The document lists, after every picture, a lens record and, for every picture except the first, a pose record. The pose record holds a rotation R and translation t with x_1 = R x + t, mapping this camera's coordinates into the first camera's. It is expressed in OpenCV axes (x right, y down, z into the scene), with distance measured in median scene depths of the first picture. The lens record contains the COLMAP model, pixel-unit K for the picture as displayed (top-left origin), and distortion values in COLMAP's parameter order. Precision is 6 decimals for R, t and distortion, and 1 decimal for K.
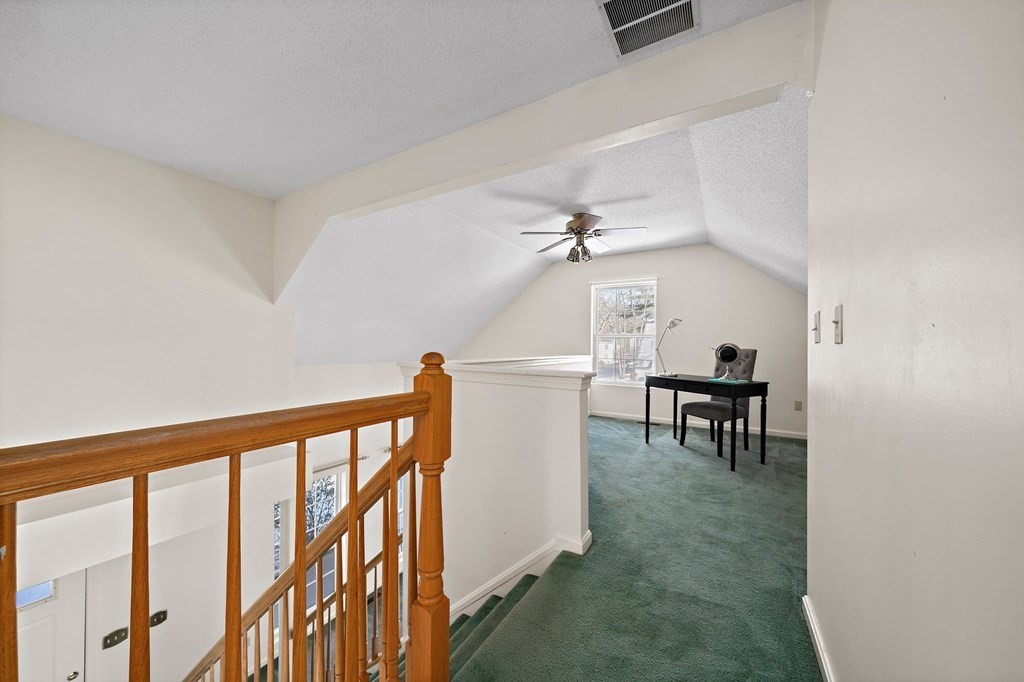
lens RADIAL K [[359.7, 0, 514.1], [0, 359.7, 350.0], [0, 0, 1]] dist [-0.010953, 0.001115]
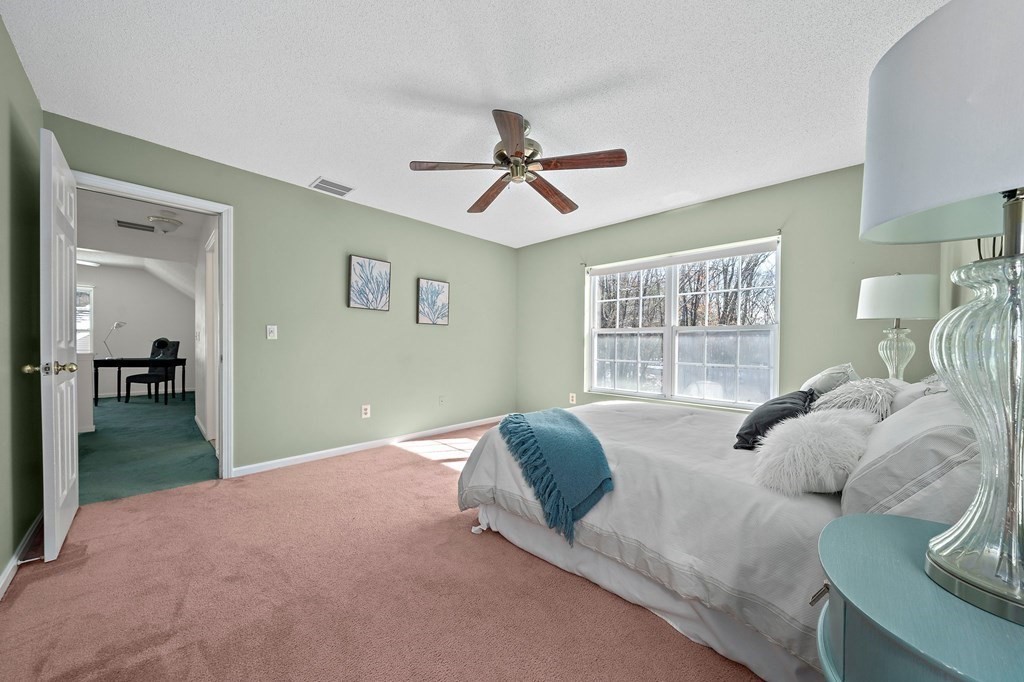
lens RADIAL K [[359.7, 0, 511.7], [0, 359.7, 348.5], [0, 0, 1]] dist [-0.010953, 0.001115]
pose [[0.220909, -0.020985, 0.975069, -0.717406], [-0.002352, 0.999754, 0.022050, -0.009299], [-0.975292, -0.007164, 0.220806, -1.048758]]
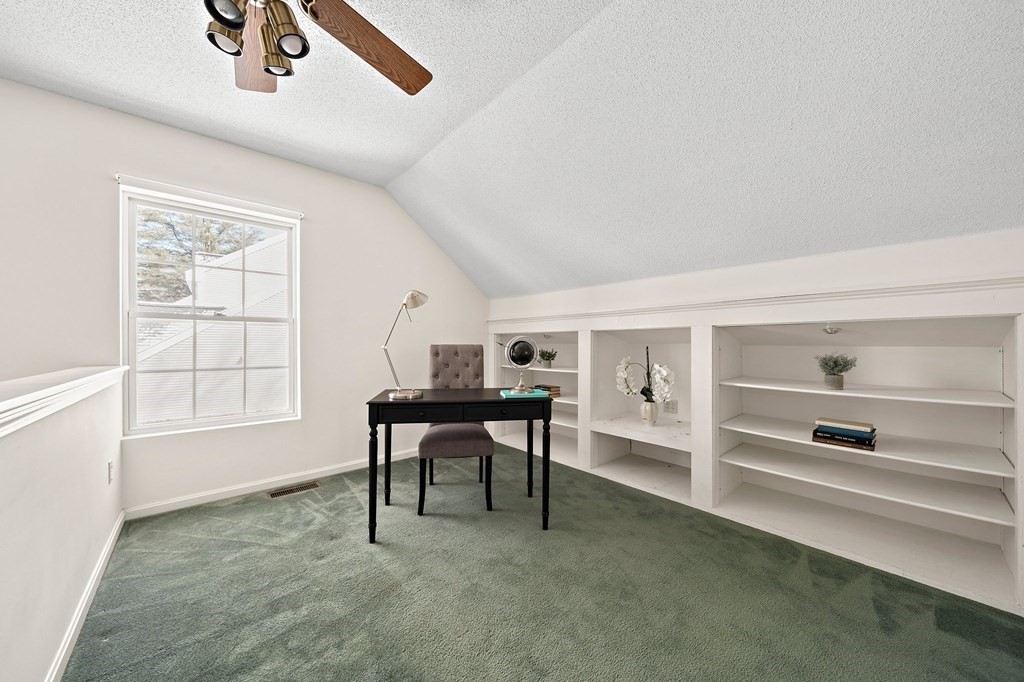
lens RADIAL K [[350.3, 0, 507.8], [0, 350.3, 345.9], [0, 0, 1]] dist [0.000660, 0.000038]
pose [[0.286936, -0.014408, 0.957841, -0.026129], [0.004723, 0.999896, 0.013626, -0.010224], [-0.957938, 0.000615, 0.286974, 0.743642]]
